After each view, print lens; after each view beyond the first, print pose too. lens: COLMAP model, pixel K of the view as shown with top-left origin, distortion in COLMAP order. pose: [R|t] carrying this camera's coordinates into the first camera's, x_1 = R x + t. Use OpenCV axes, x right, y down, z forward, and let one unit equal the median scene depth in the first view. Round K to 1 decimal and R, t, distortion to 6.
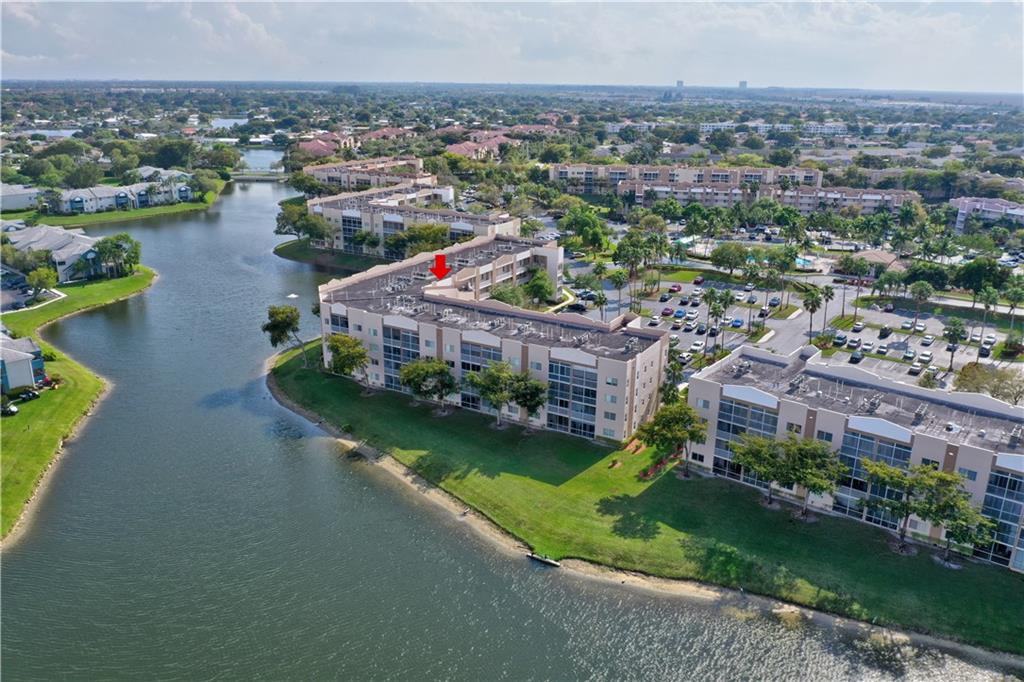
lens RADIAL K [[798.7, 0, 512.0], [0, 798.7, 341.0], [0, 0, 1]] dist [-0.017747, 0.001588]
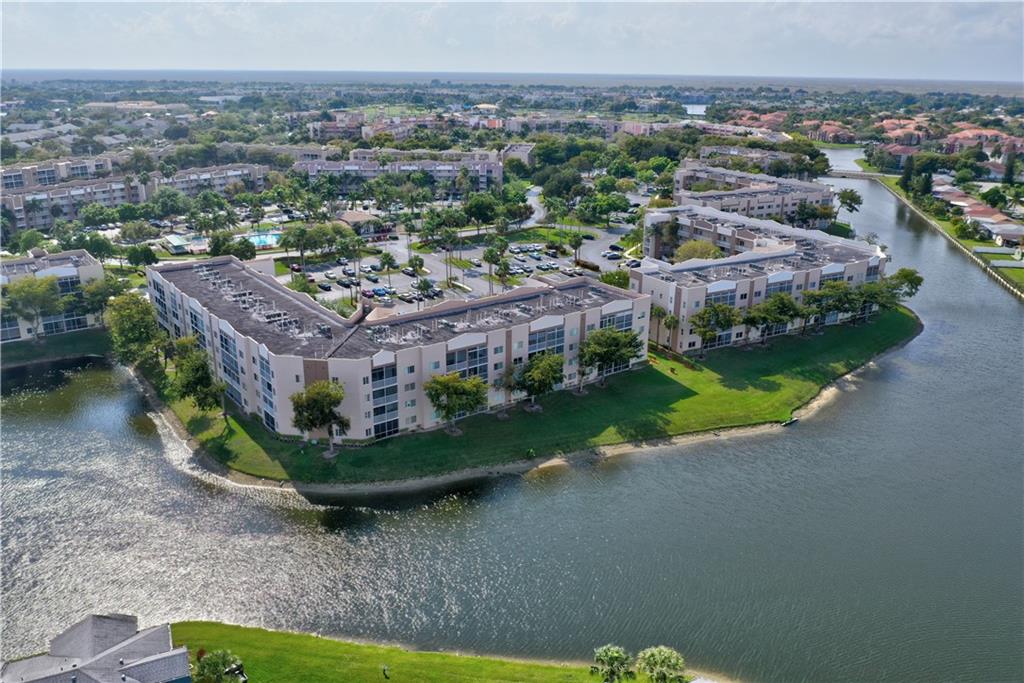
lens RADIAL K [[798.7, 0, 512.0], [0, 798.7, 341.5], [0, 0, 1]] dist [-0.017747, 0.001588]
pose [[0.378512, -0.307803, 0.872918, -0.614034], [0.281395, 0.936715, 0.208281, -0.132673], [-0.881785, 0.166798, 0.441172, 0.368207]]
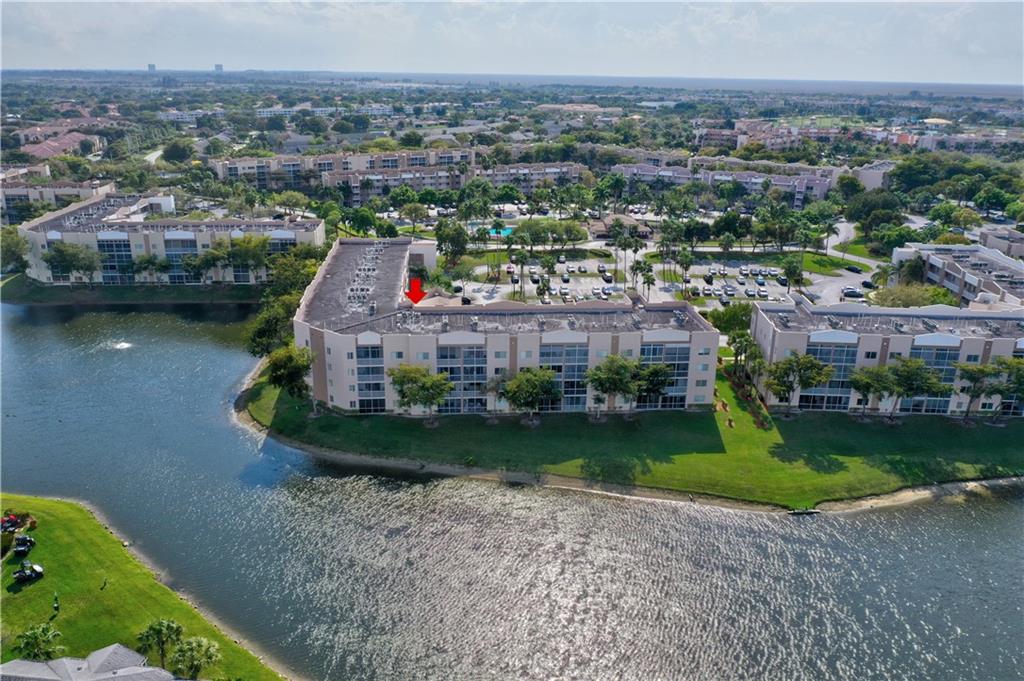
lens RADIAL K [[798.7, 0, 512.0], [0, 798.7, 340.5], [0, 0, 1]] dist [-0.017747, 0.001588]
pose [[0.818008, -0.185621, 0.544434, -0.395972], [0.175310, 0.981922, 0.071379, -0.051120], [-0.547841, 0.037056, 0.835761, 0.134625]]
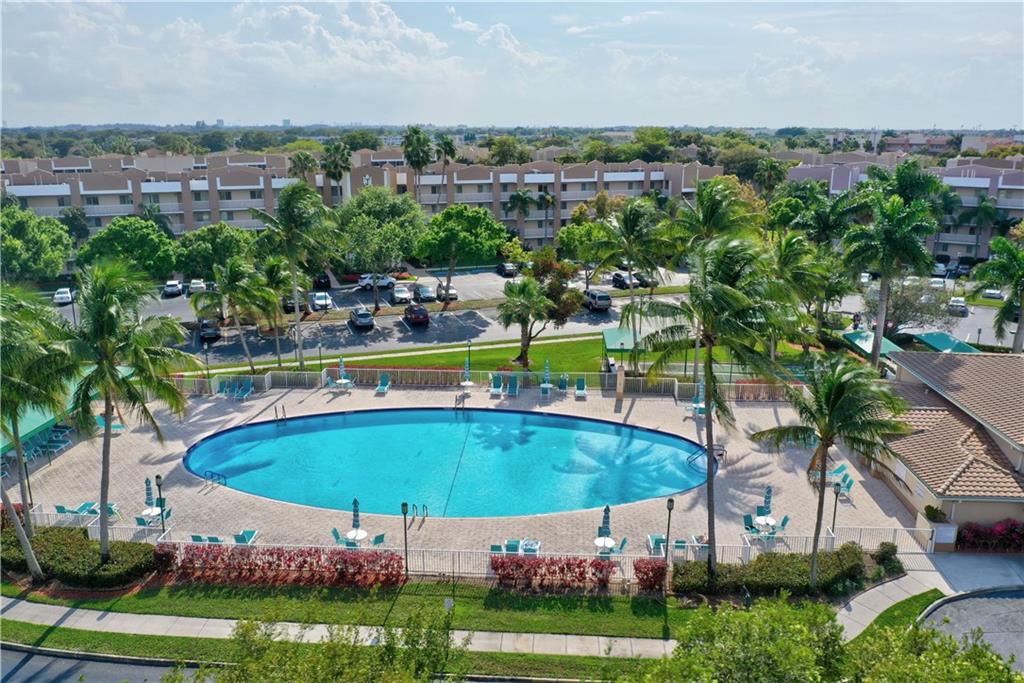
lens RADIAL K [[798.7, 0, 512.0], [0, 798.7, 341.5], [0, 0, 1]] dist [-0.017747, 0.001588]
pose [[0.860854, -0.143654, 0.488153, 0.297737], [0.166864, 0.985971, -0.004111, -0.161807], [-0.480714, 0.084994, 0.872748, 1.039062]]
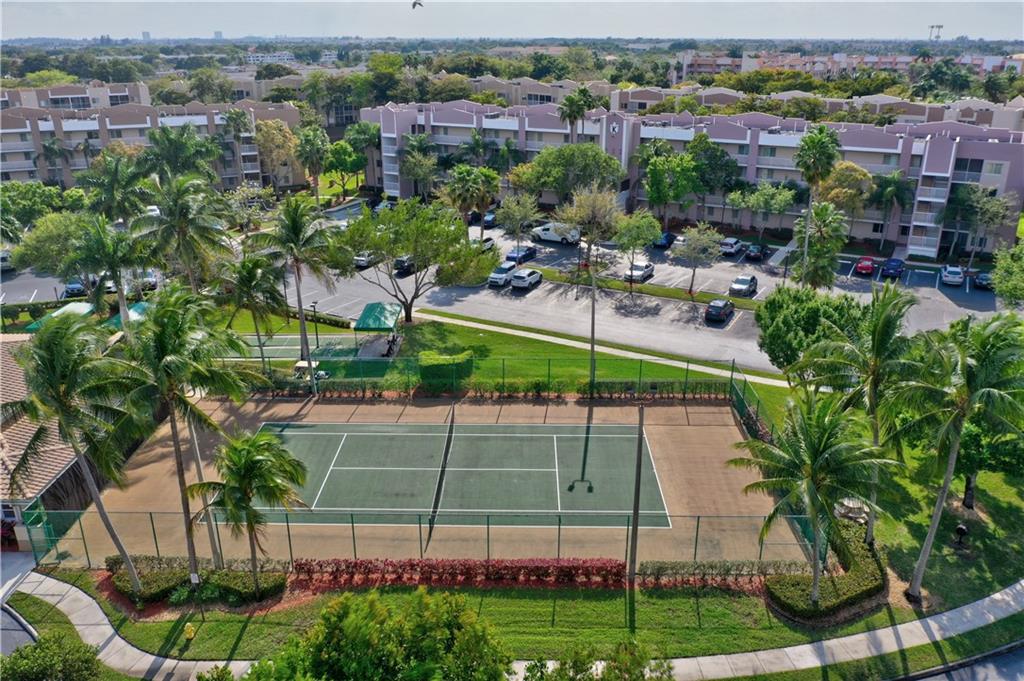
lens RADIAL K [[798.7, 0, 512.0], [0, 798.7, 340.5], [0, 0, 1]] dist [-0.017747, 0.001588]
pose [[0.828593, -0.213469, 0.517556, 0.548039], [0.186214, 0.976903, 0.104805, -0.129451], [-0.527975, 0.009535, 0.849206, 0.881833]]
